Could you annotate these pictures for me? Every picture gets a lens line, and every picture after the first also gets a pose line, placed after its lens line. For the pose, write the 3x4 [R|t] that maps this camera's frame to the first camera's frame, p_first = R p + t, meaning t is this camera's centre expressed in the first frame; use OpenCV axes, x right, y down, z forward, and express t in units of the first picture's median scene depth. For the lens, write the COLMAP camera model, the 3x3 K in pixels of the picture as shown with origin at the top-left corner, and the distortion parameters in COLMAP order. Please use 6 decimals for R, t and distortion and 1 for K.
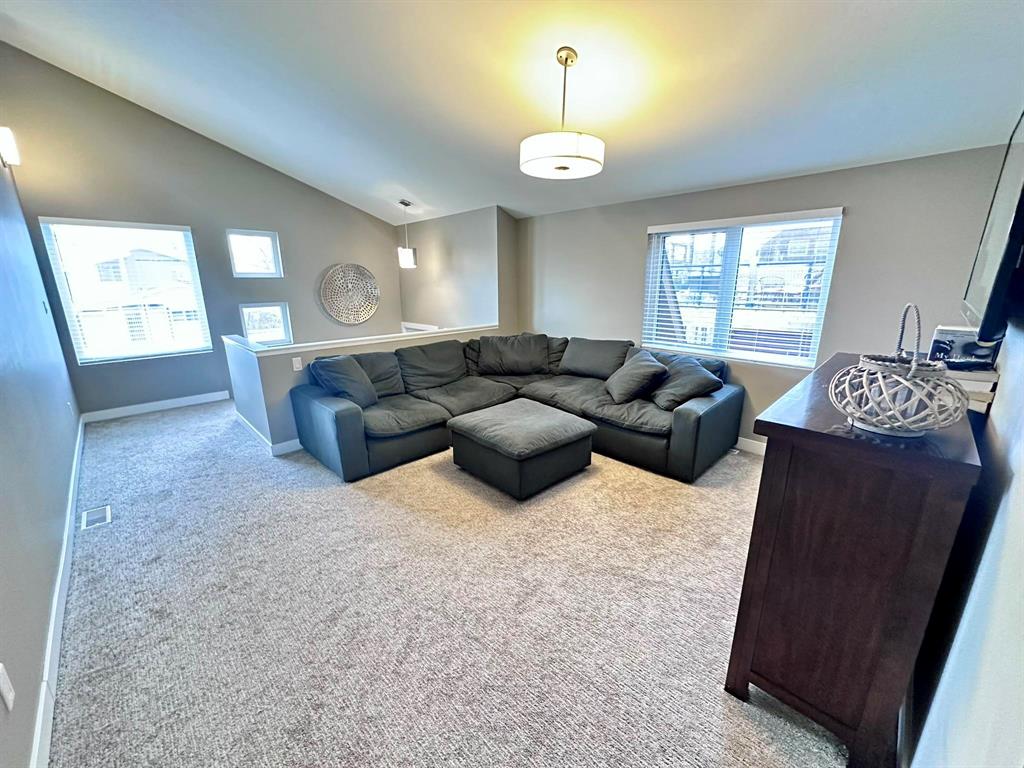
lens RADIAL K [[406.5, 0, 513.4], [0, 406.5, 383.3], [0, 0, 1]] dist [-0.001181, 0.000096]
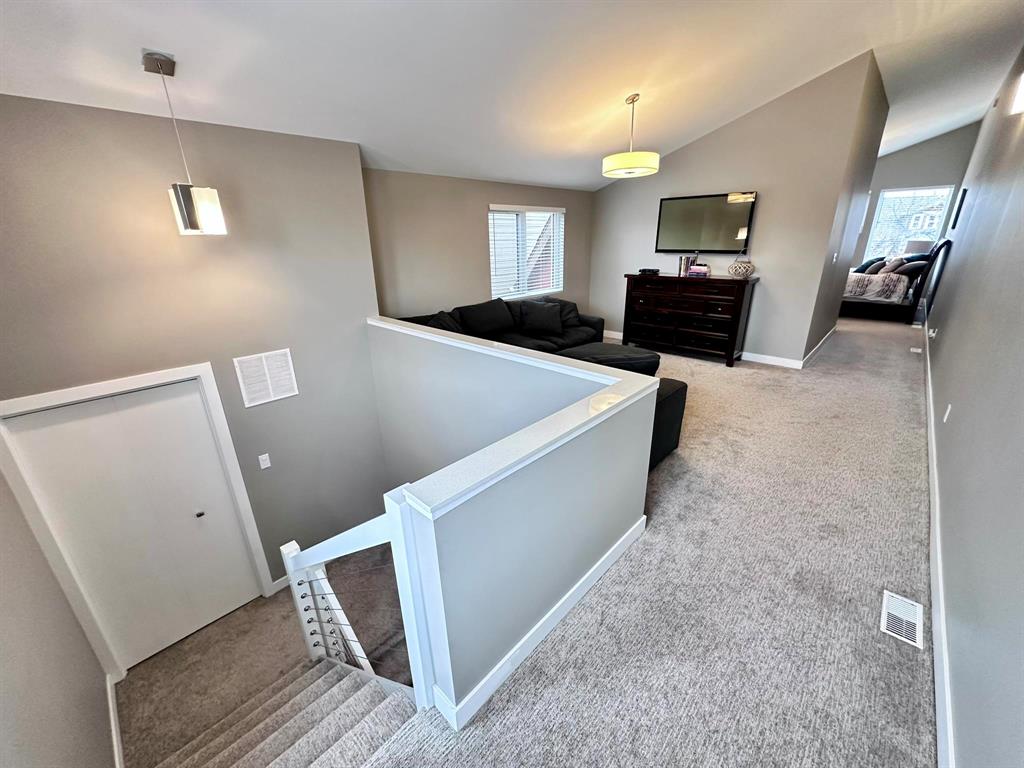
lens RADIAL K [[406.5, 0, 514.2], [0, 406.5, 382.9], [0, 0, 1]] dist [-0.001181, 0.000096]
pose [[-0.035915, -0.333424, 0.942093, -0.992172], [0.266677, 0.905319, 0.330576, -0.272336], [-0.963117, 0.263107, 0.056402, 0.971839]]
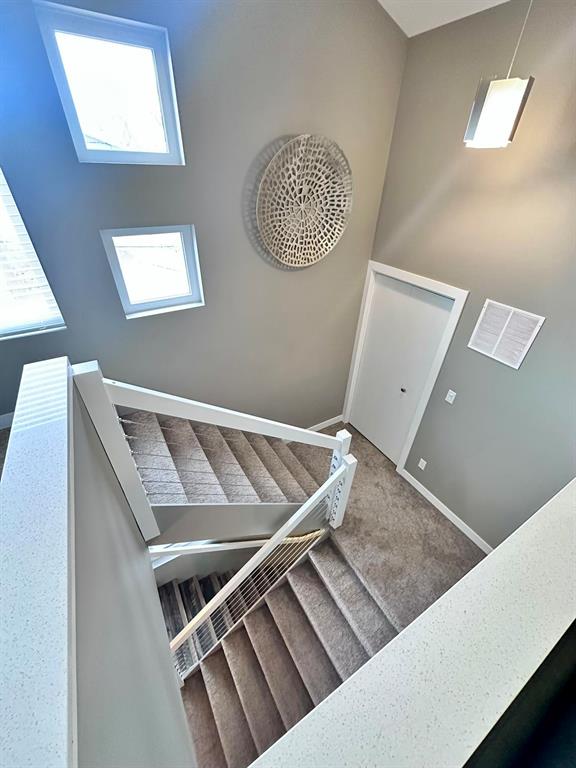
lens RADIAL K [[304.9, 0, 288.0], [0, 304.9, 383.0], [0, 0, 1]] dist [-0.001181, 0.000096]
pose [[0.970530, 0.160036, -0.180165, -0.481783], [-0.086563, 0.929264, 0.359132, -0.228600], [0.224894, -0.332953, 0.915732, 0.864719]]
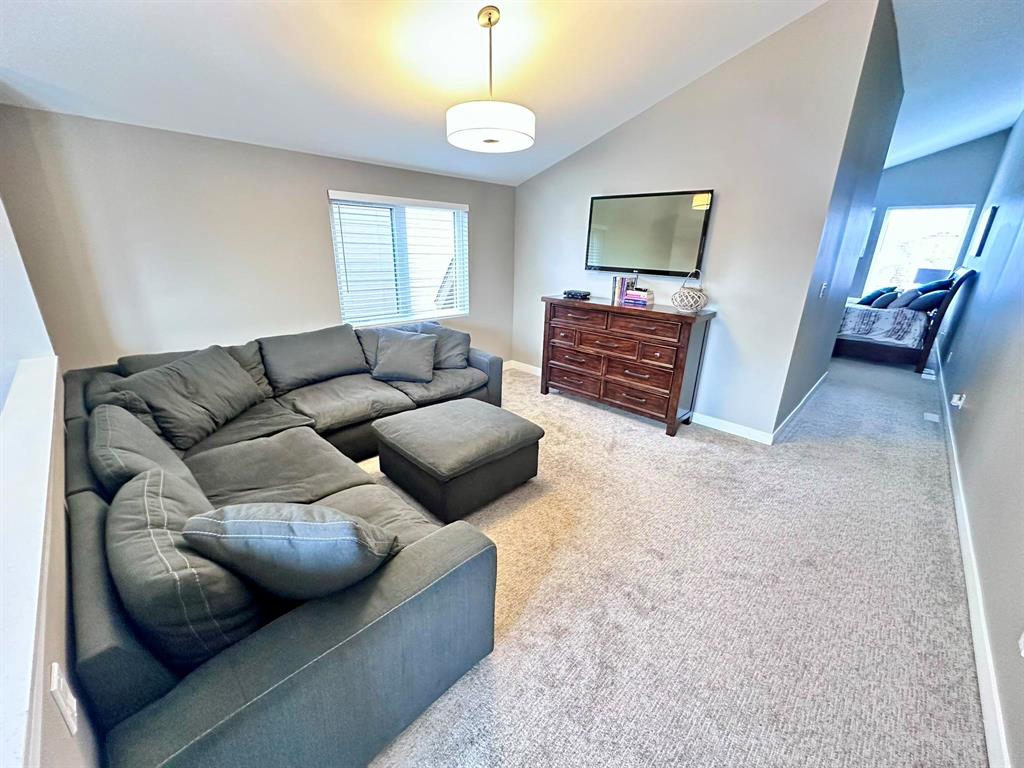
lens RADIAL K [[406.5, 0, 511.4], [0, 406.5, 384.1], [0, 0, 1]] dist [-0.001181, 0.000096]
pose [[-0.017067, -0.322476, 0.946424, -0.603918], [0.226710, 0.920660, 0.317785, -0.186687], [-0.973813, 0.219988, 0.057396, 0.643515]]
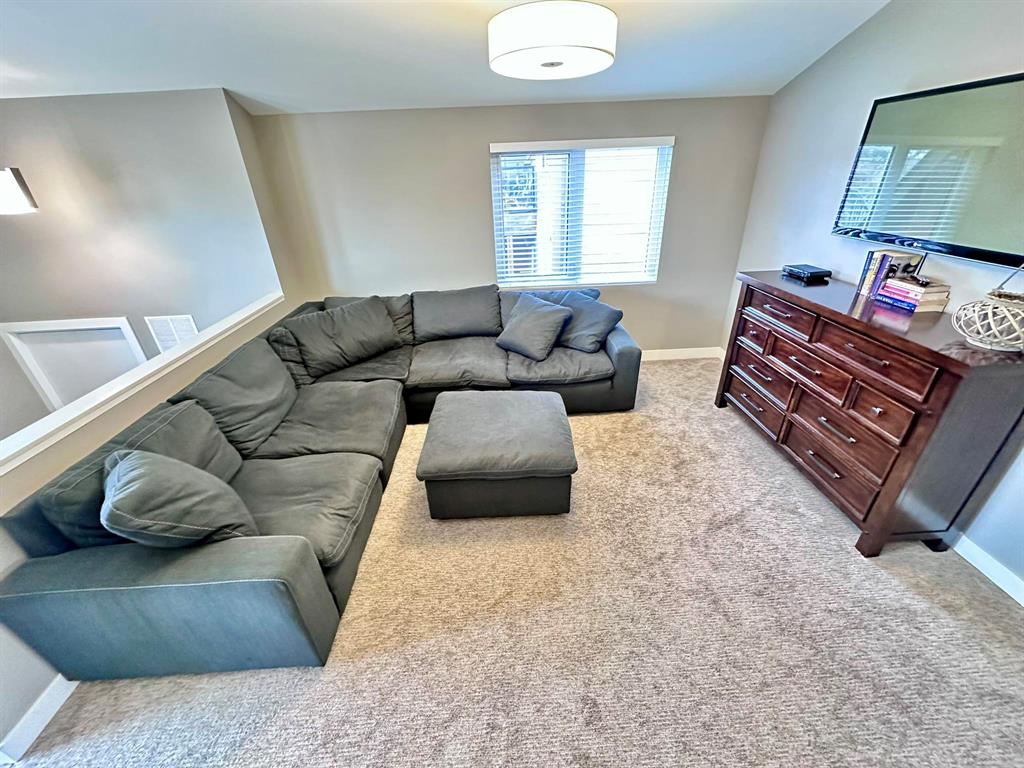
lens RADIAL K [[406.5, 0, 515.2], [0, 406.5, 383.9], [0, 0, 1]] dist [-0.001181, 0.000096]
pose [[0.668870, -0.361439, 0.649596, -0.340527], [0.216070, 0.930641, 0.295333, -0.157106], [-0.711286, -0.057181, 0.700574, 0.343015]]
